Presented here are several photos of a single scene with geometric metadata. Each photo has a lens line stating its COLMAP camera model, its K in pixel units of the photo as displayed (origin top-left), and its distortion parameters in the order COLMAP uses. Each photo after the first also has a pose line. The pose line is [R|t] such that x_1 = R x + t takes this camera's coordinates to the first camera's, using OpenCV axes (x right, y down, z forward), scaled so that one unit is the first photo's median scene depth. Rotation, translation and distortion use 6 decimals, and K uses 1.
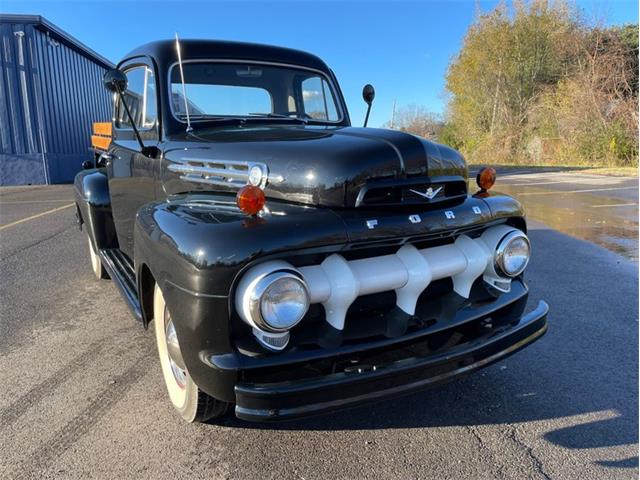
lens RADIAL K [[488.0, 0, 318.4], [0, 488.0, 232.0], [0, 0, 1]] dist [0.092716, -0.124154]
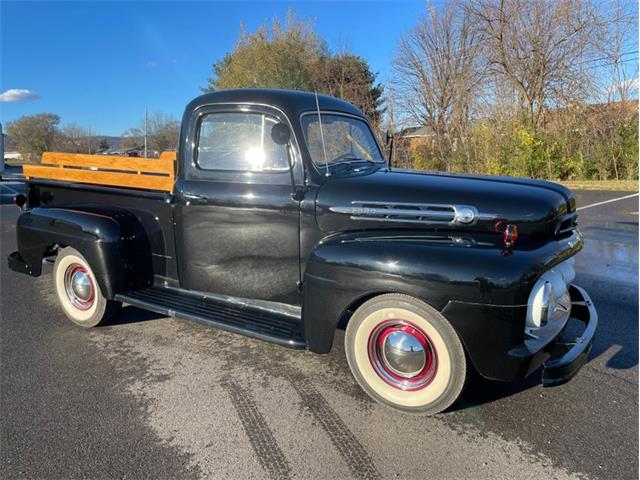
lens RADIAL K [[488.0, 0, 318.4], [0, 488.0, 232.0], [0, 0, 1]] dist [0.092716, -0.124154]
pose [[0.870151, -0.074236, 0.487162, -0.843873], [0.081504, 0.996653, 0.006295, -0.083260], [-0.485998, 0.034228, 0.873289, 0.024803]]
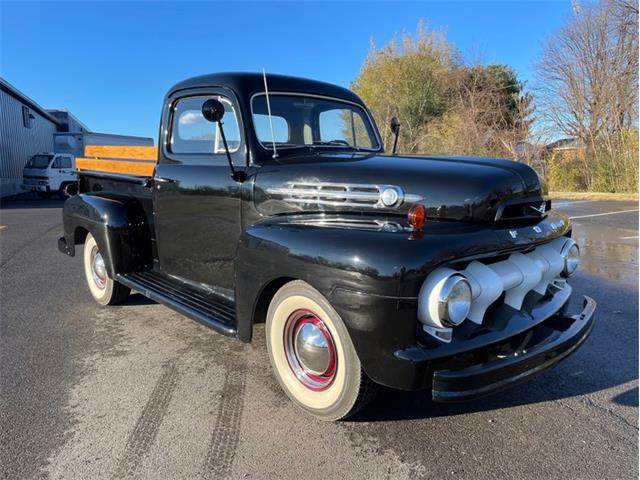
lens RADIAL K [[488.0, 0, 318.4], [0, 488.0, 232.0], [0, 0, 1]] dist [0.092716, -0.124154]
pose [[0.974550, -0.022311, 0.223058, -0.413583], [0.032620, 0.998558, -0.042637, 0.008608], [-0.221785, 0.048828, 0.973872, -0.064015]]
